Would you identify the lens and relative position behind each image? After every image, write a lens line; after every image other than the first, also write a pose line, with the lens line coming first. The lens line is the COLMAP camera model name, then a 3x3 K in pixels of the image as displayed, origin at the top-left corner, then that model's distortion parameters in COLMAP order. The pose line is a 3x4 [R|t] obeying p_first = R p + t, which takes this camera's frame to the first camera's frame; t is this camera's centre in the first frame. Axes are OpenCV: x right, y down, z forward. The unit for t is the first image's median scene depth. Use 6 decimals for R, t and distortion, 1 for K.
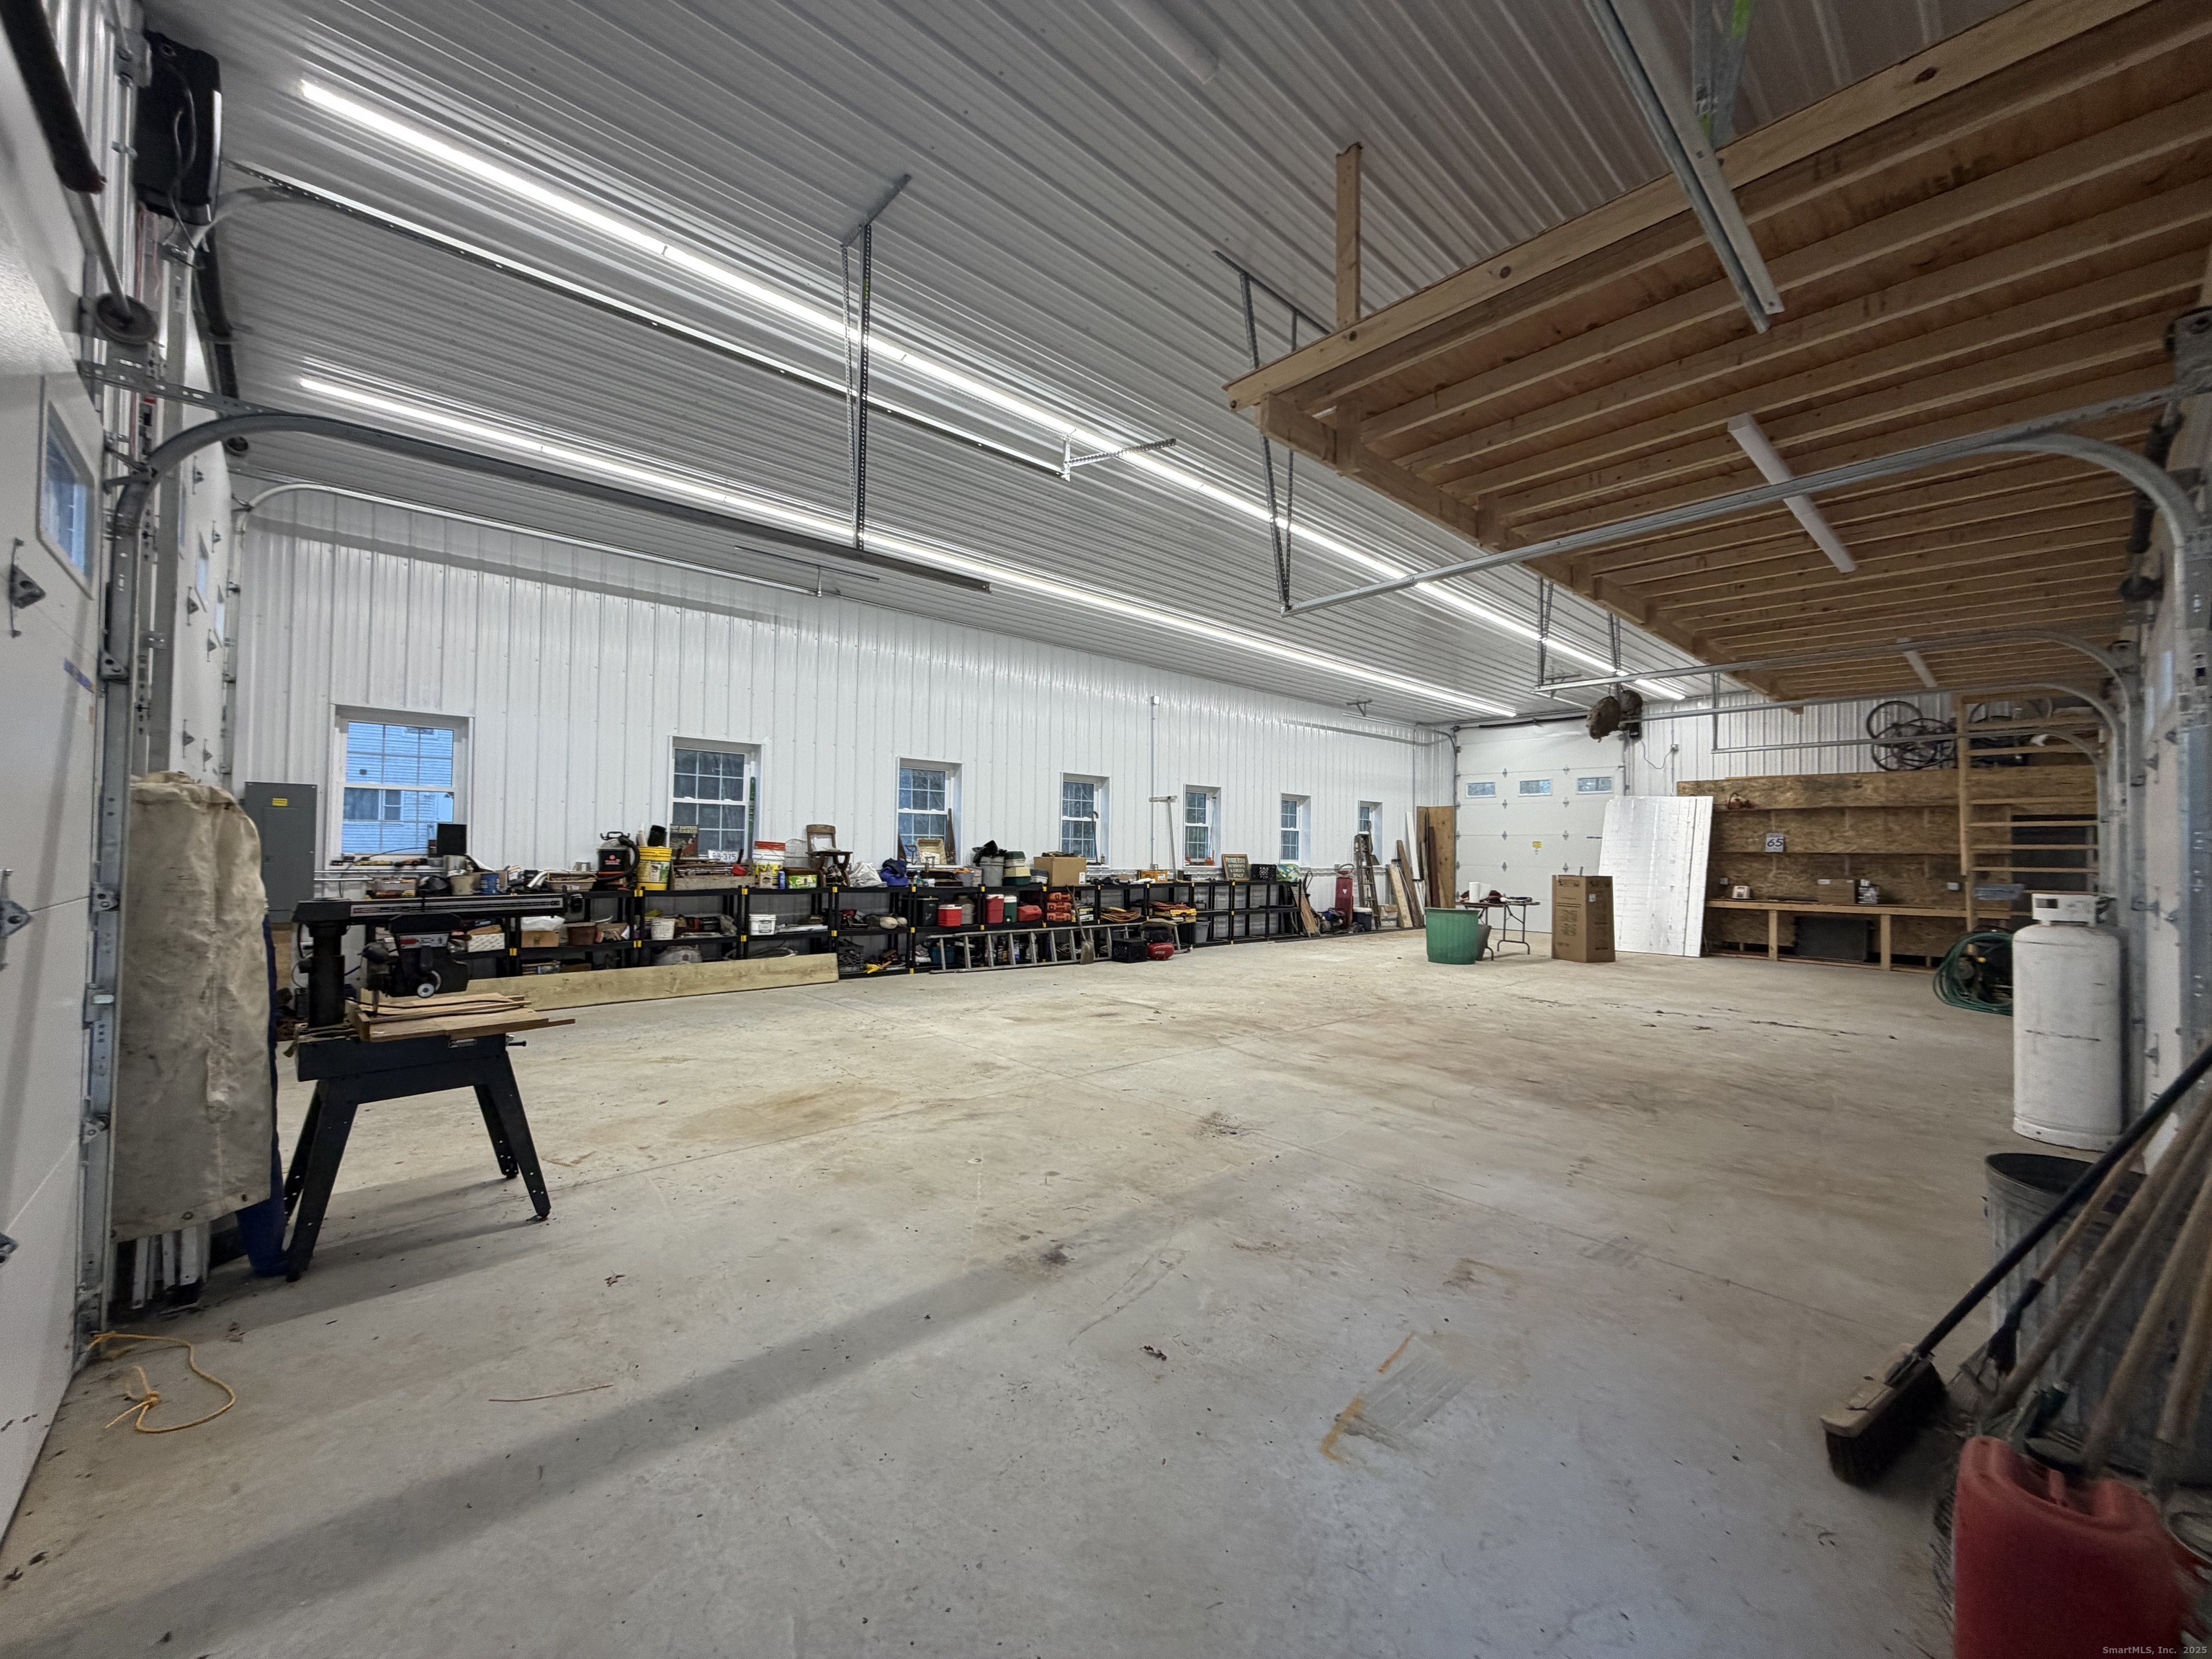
lens RADIAL K [[874.4, 0, 1100.3], [0, 874.4, 835.8], [0, 0, 1]] dist [-0.000409, 0.000109]
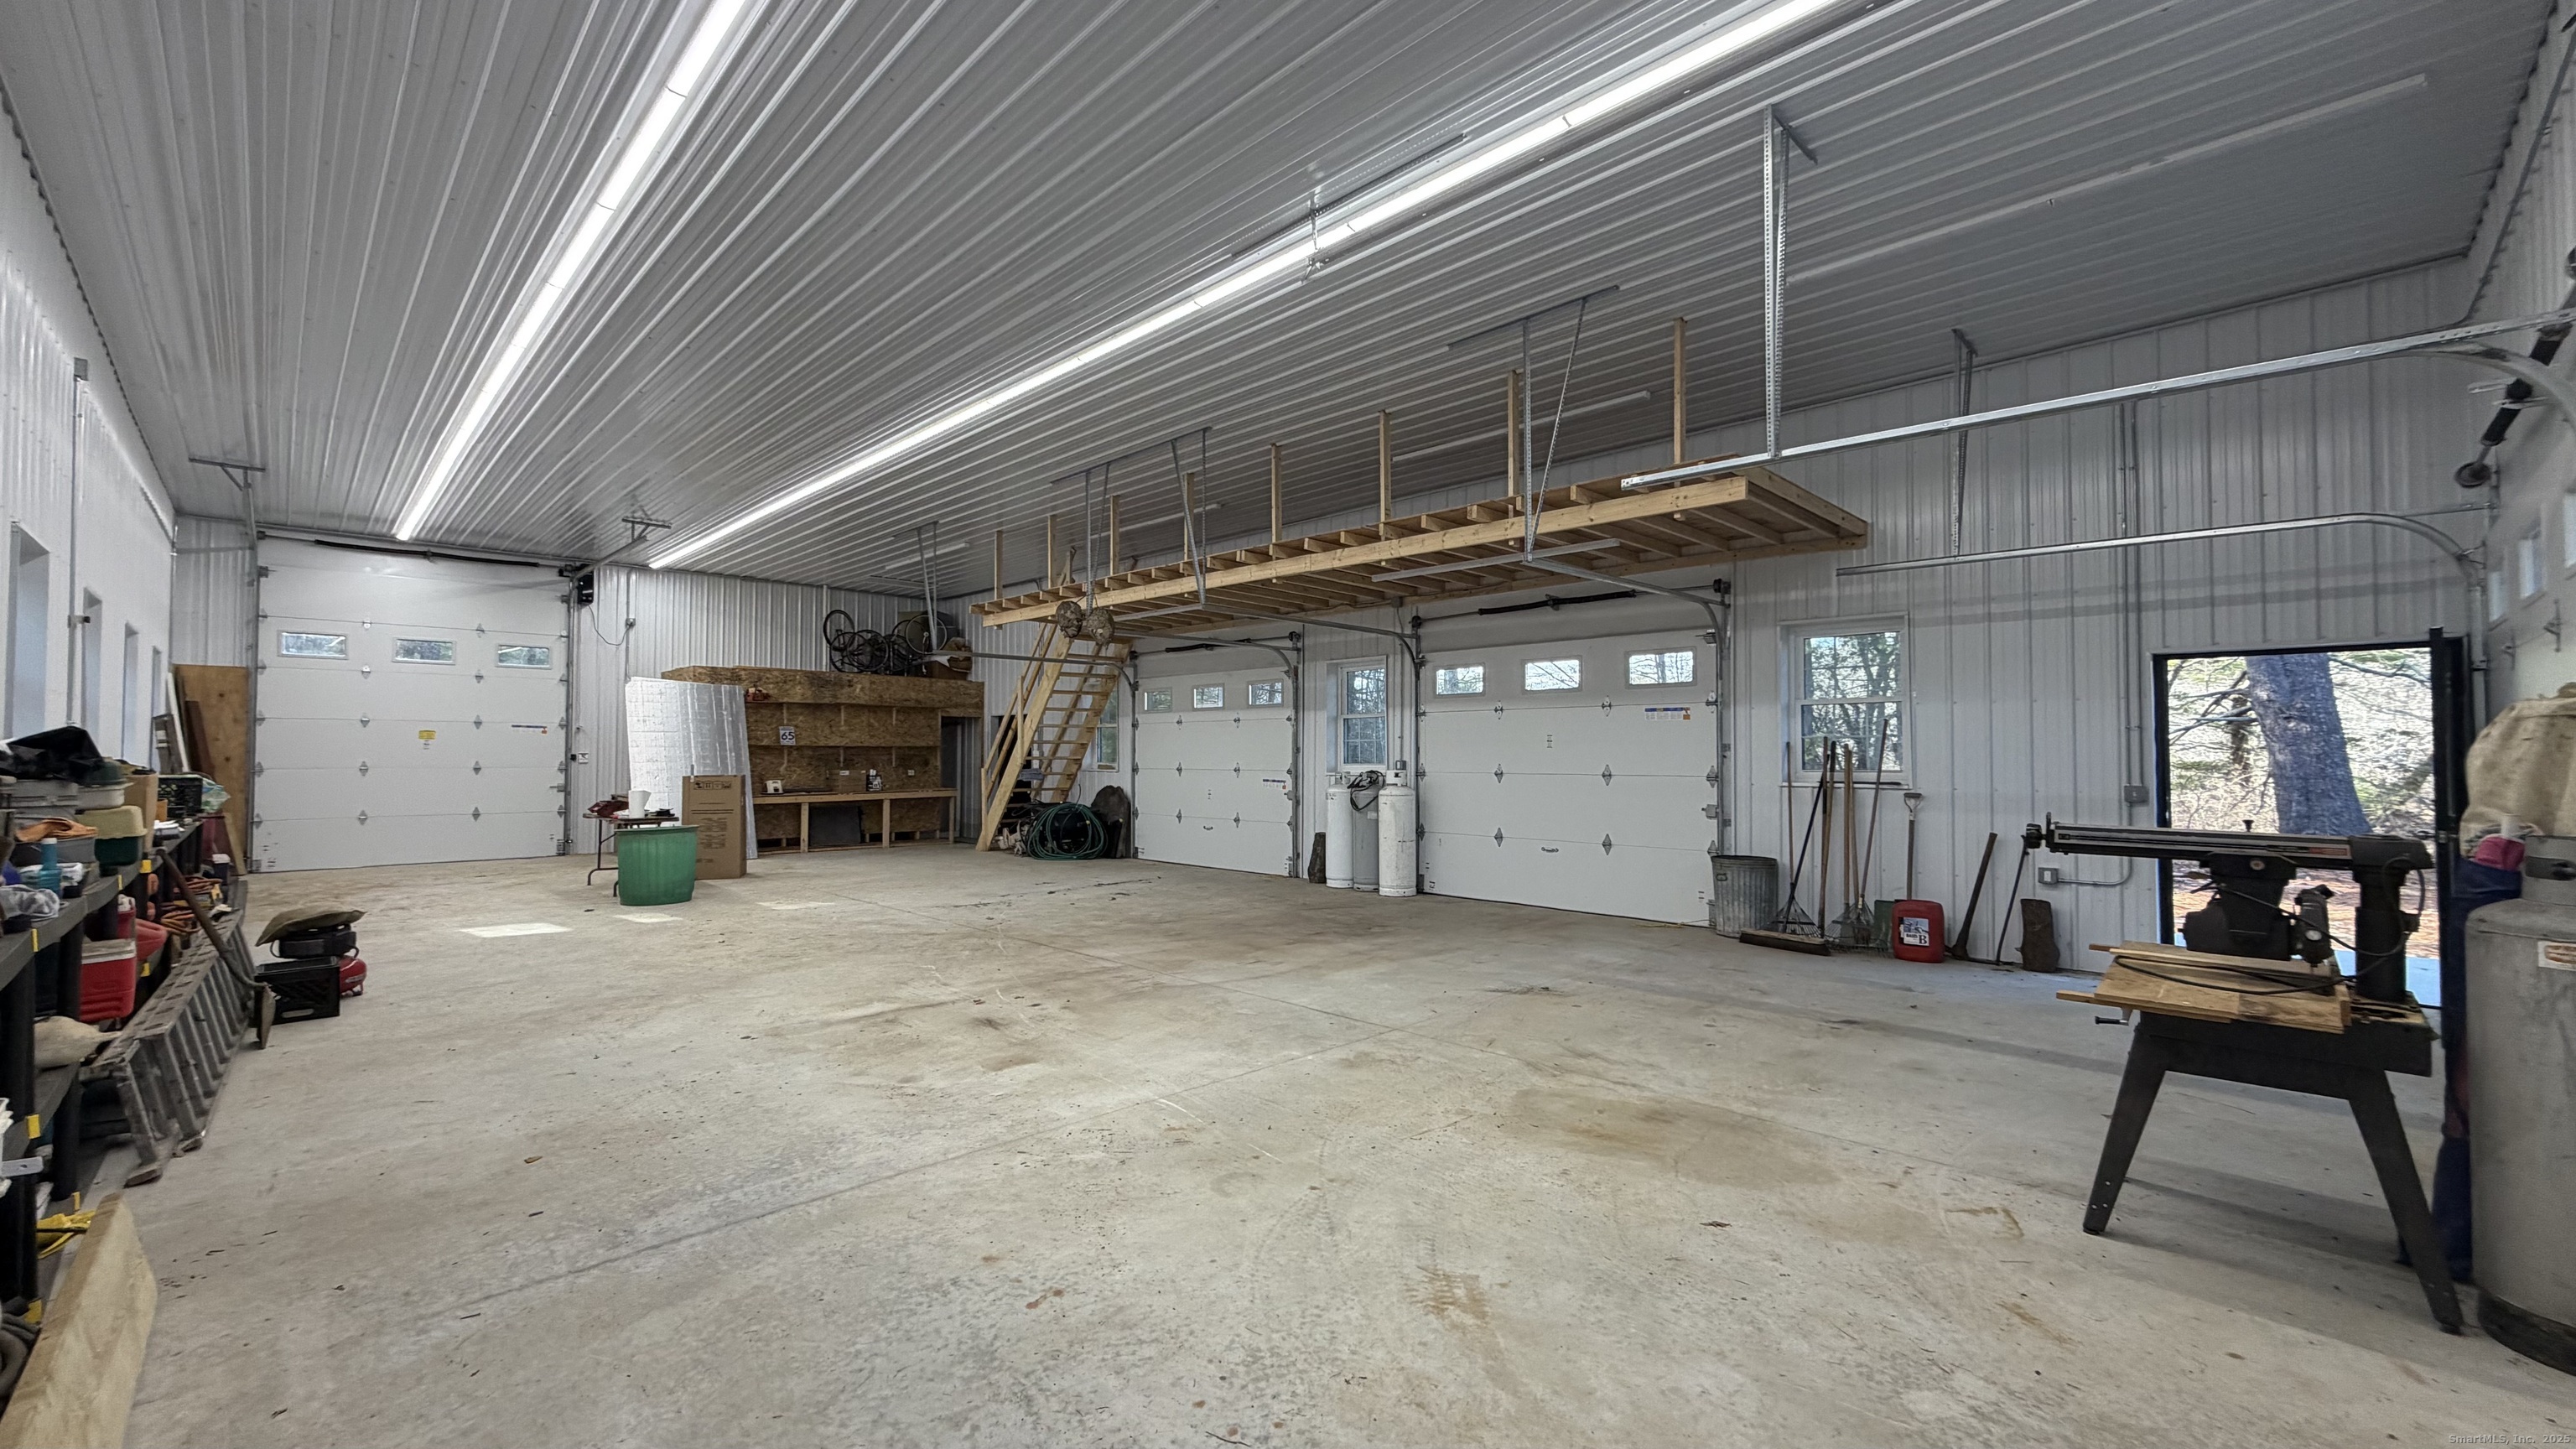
lens RADIAL K [[1020.3, 0, 1283.2], [0, 1020.3, 727.9], [0, 0, 1]] dist [-0.002217, 0.000205]
pose [[-0.039918, 0.010726, 0.999145, -0.496721], [-0.019154, 0.999750, -0.011498, 0.001675], [-0.999019, -0.019596, -0.039702, 0.570779]]
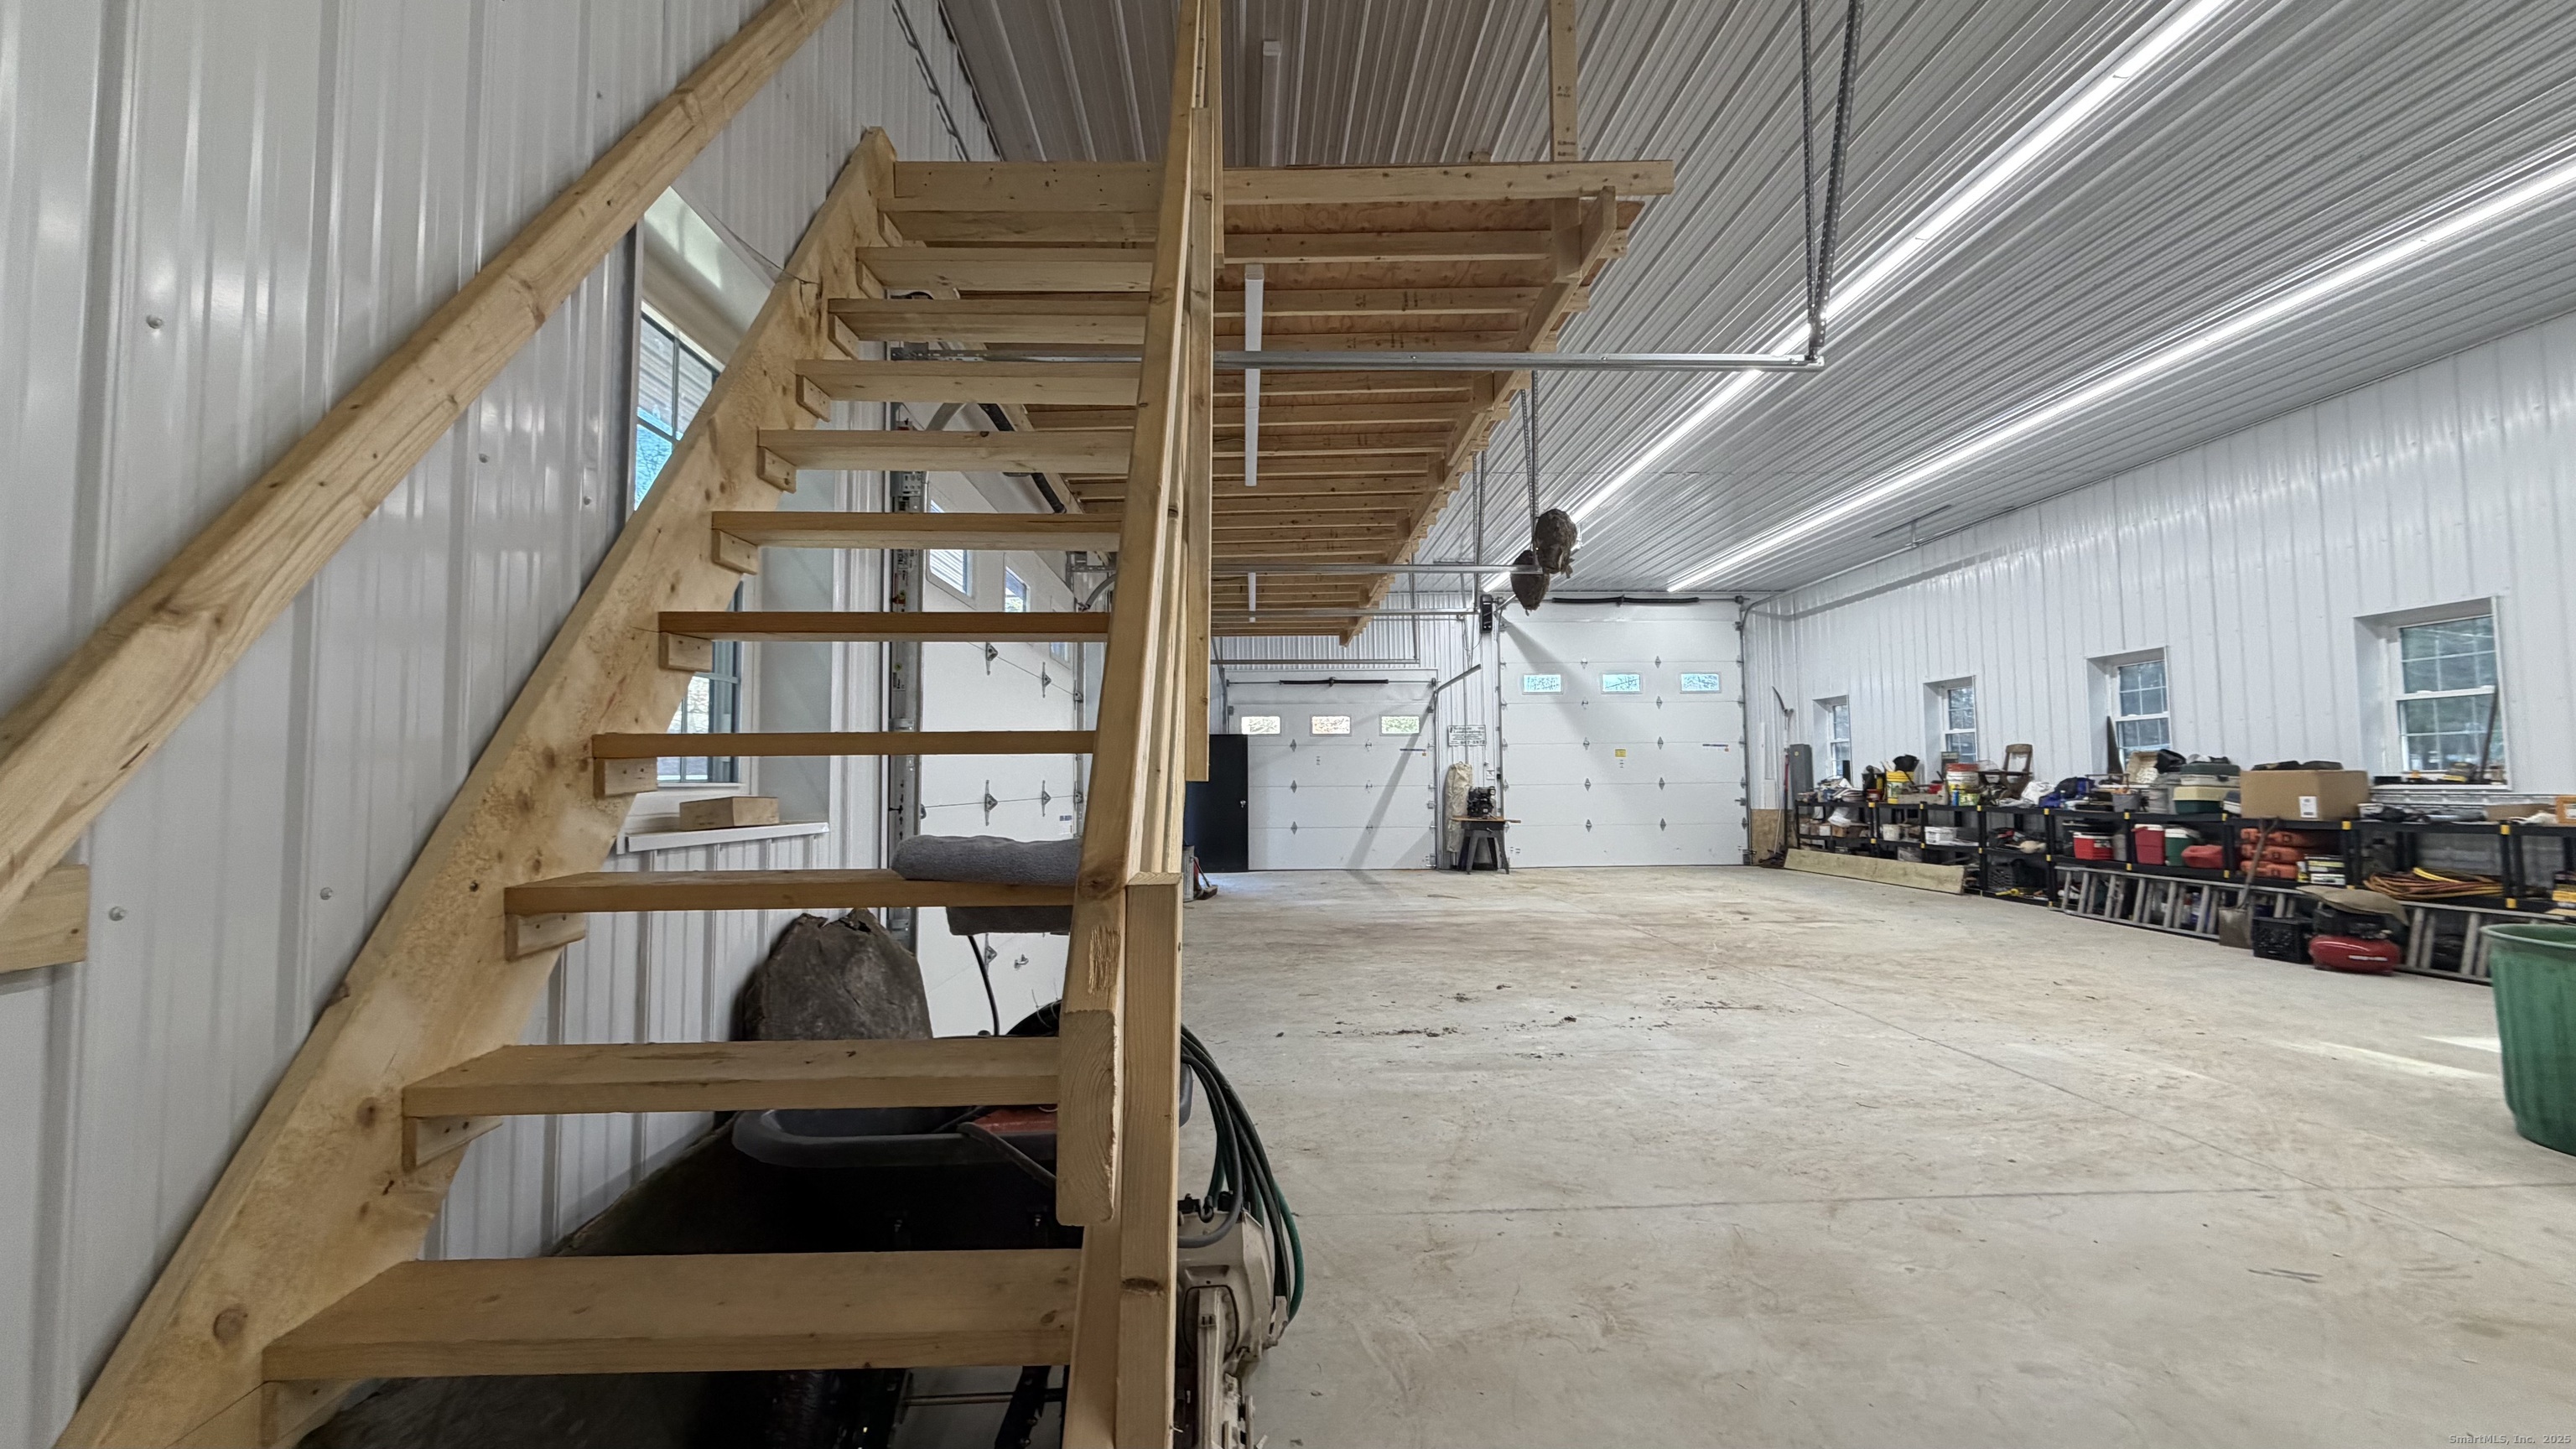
lens RADIAL K [[1020.3, 0, 1276.6], [0, 1020.3, 727.3], [0, 0, 1]] dist [-0.002217, 0.000205]
pose [[-0.657328, -0.051049, -0.751873, 0.970033], [0.012374, 0.996837, -0.078500, 0.042748], [0.753503, -0.060904, -0.654618, 0.983529]]
